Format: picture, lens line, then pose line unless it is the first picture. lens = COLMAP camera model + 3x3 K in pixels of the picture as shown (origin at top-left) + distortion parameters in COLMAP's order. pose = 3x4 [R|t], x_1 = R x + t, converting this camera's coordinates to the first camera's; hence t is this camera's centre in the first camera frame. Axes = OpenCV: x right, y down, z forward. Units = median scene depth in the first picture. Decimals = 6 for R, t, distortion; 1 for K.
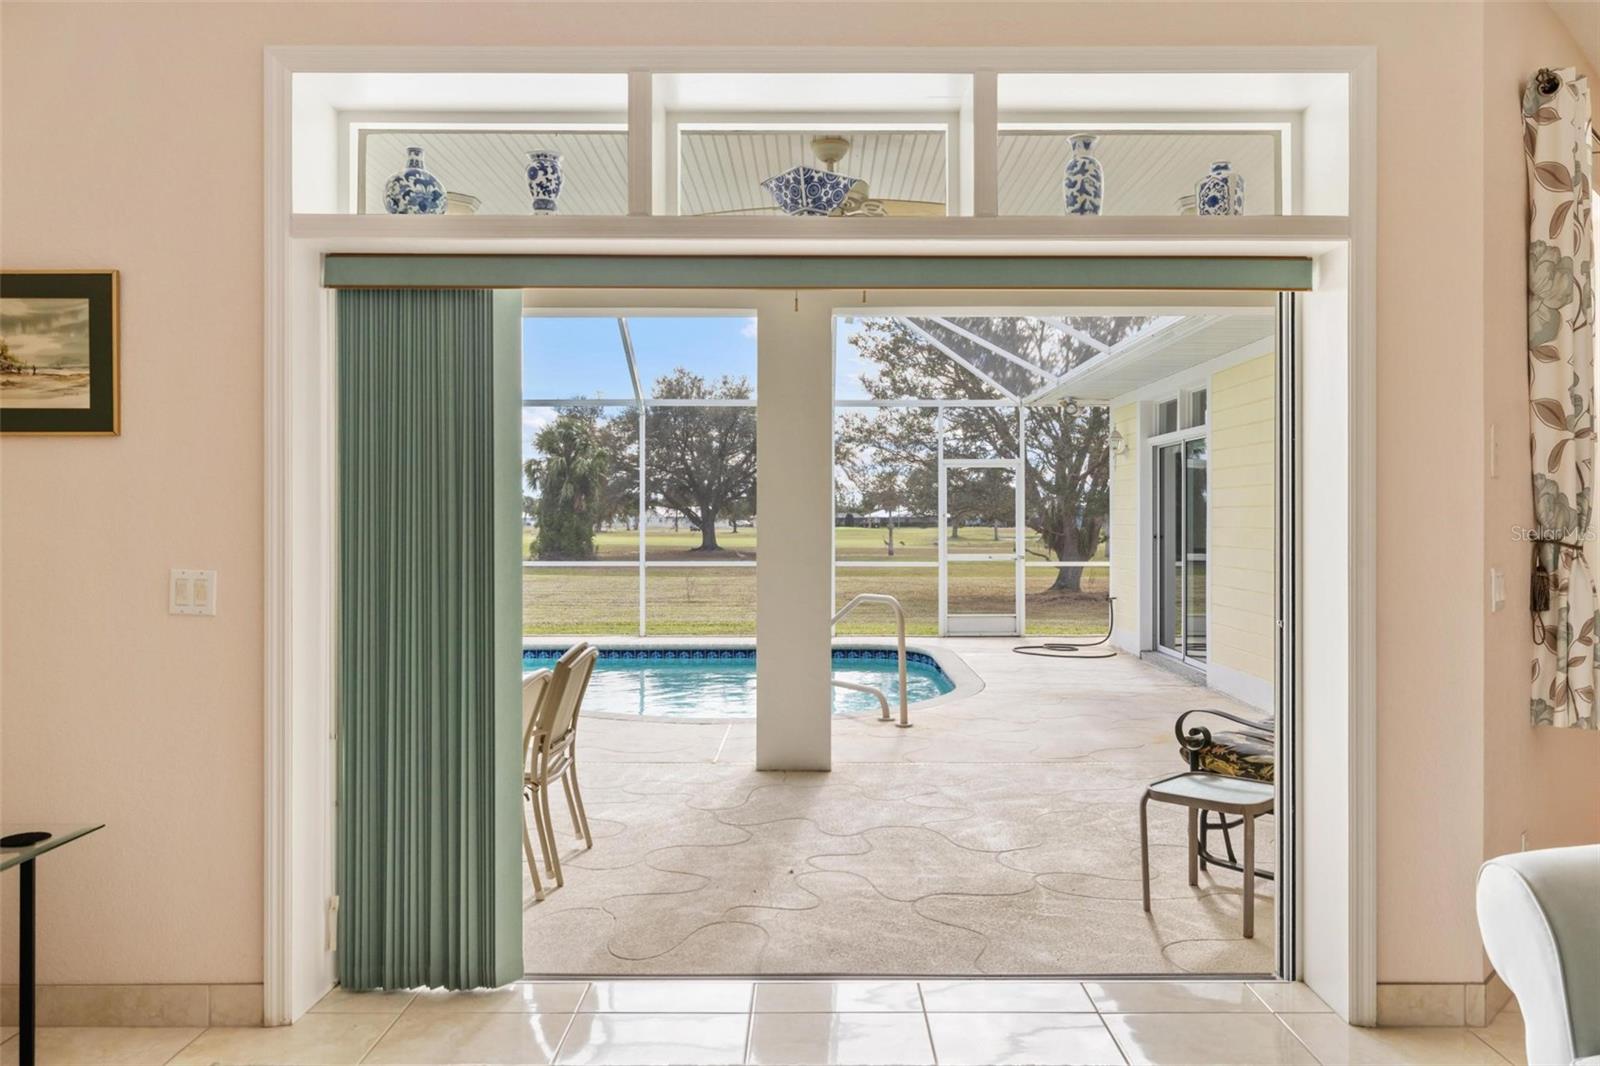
lens RADIAL K [[1108.8, 0, 801.5], [0, 1108.8, 510.2], [0, 0, 1]] dist [0.005127, 0.005102]
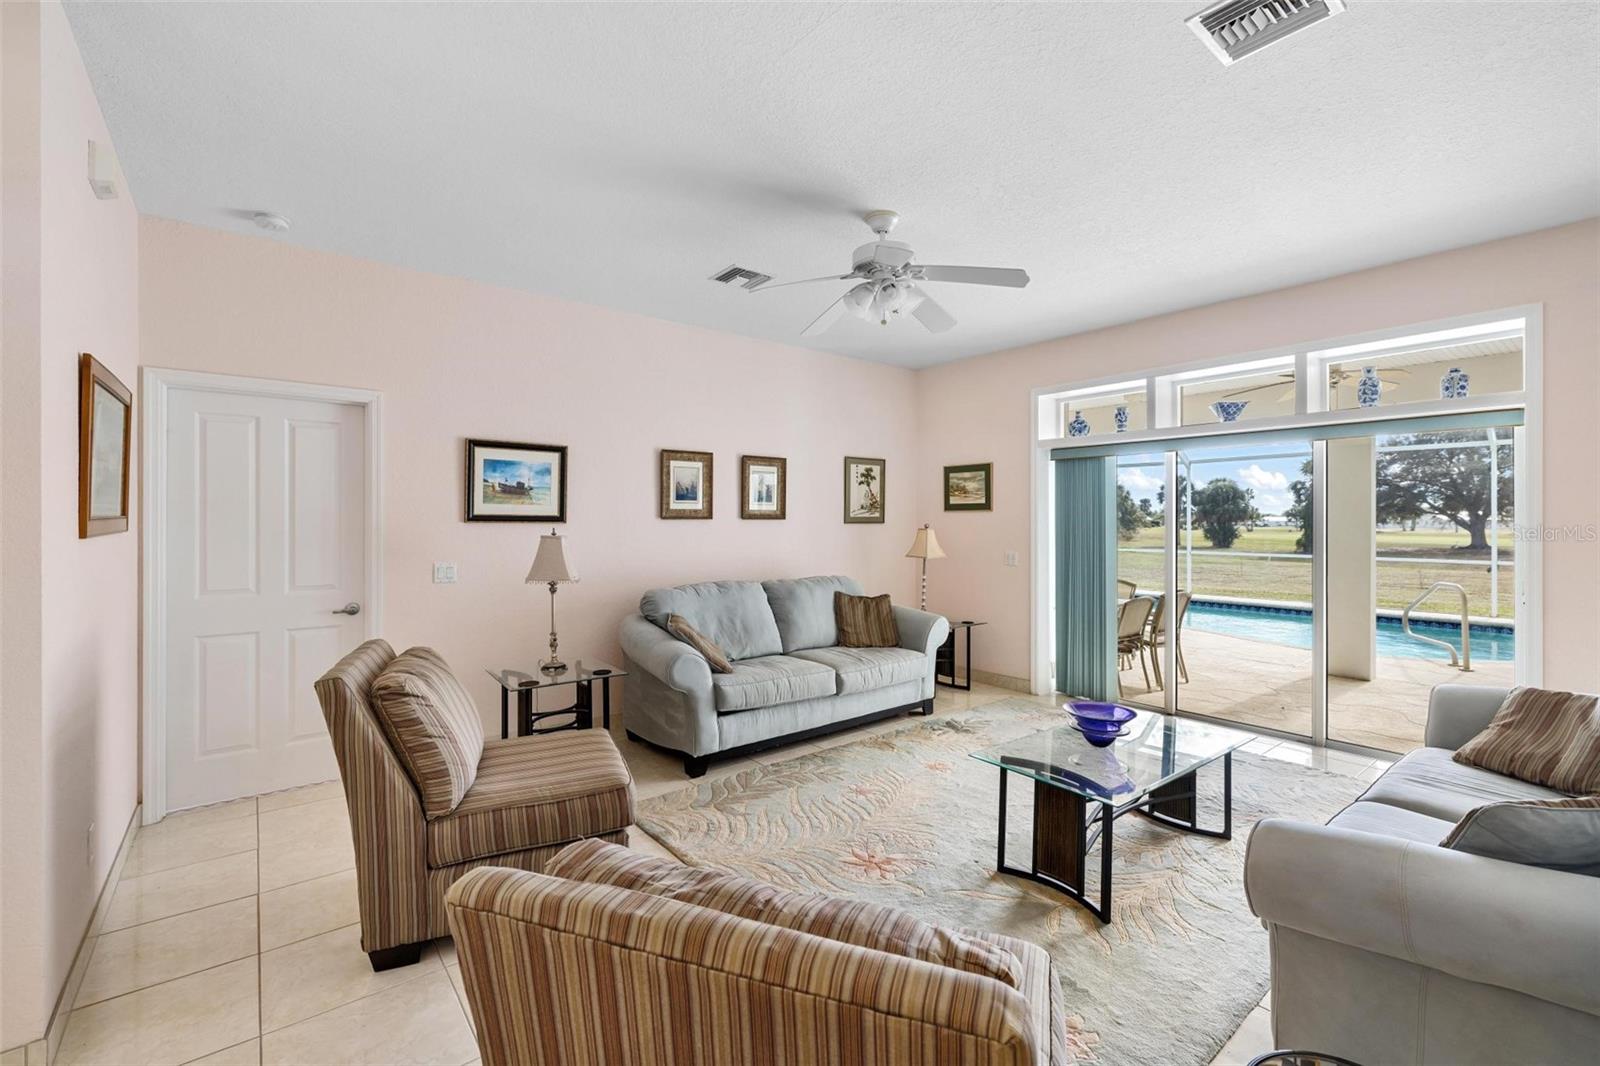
lens RADIAL K [[674.0, 0, 807.9], [0, 674.0, 518.8], [0, 0, 1]] dist [-0.000801, -0.000173]
pose [[0.635697, -0.002497, -0.771934, 0.542389], [0.005422, 0.999985, 0.001230, -0.043378], [0.771919, -0.004967, 0.635701, -0.653322]]
